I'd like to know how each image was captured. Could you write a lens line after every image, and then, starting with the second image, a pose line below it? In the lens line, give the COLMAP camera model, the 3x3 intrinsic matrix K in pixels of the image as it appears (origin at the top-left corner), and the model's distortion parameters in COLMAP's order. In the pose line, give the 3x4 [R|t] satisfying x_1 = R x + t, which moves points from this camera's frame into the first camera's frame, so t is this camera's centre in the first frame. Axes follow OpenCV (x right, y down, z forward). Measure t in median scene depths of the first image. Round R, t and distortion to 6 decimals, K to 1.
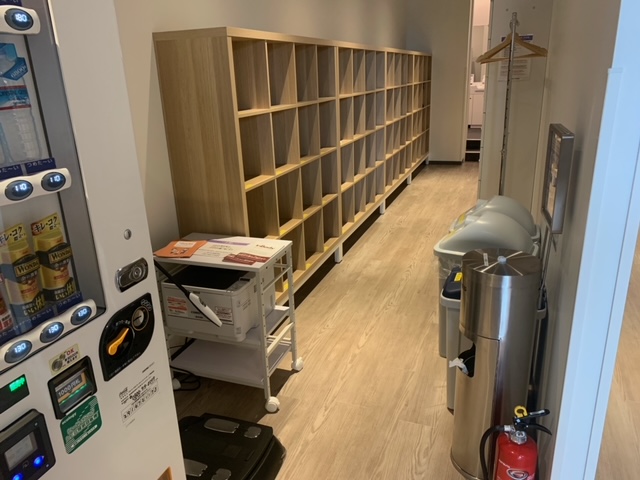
lens RADIAL K [[487.4, 0, 319.4], [0, 487.4, 238.0], [0, 0, 1]] dist [-0.005298, 0.007412]
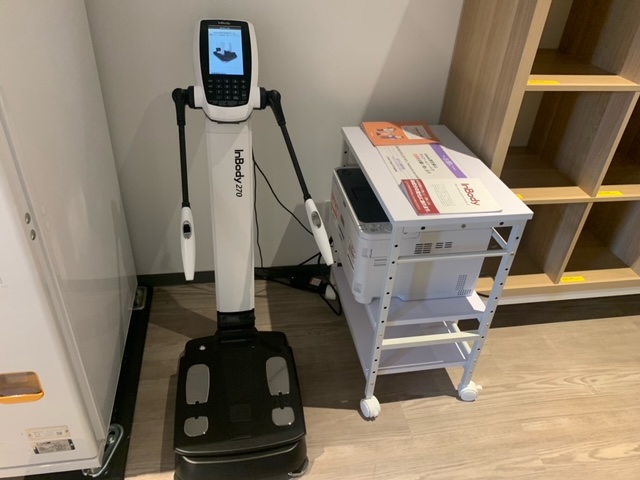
lens RADIAL K [[487.4, 0, 319.8], [0, 487.4, 243.3], [0, 0, 1]] dist [-0.005298, 0.007412]
pose [[0.512319, 0.575256, -0.637660, 0.152706], [-0.372398, 0.817874, 0.438636, -0.101808], [0.773854, 0.012742, 0.633236, 0.476622]]
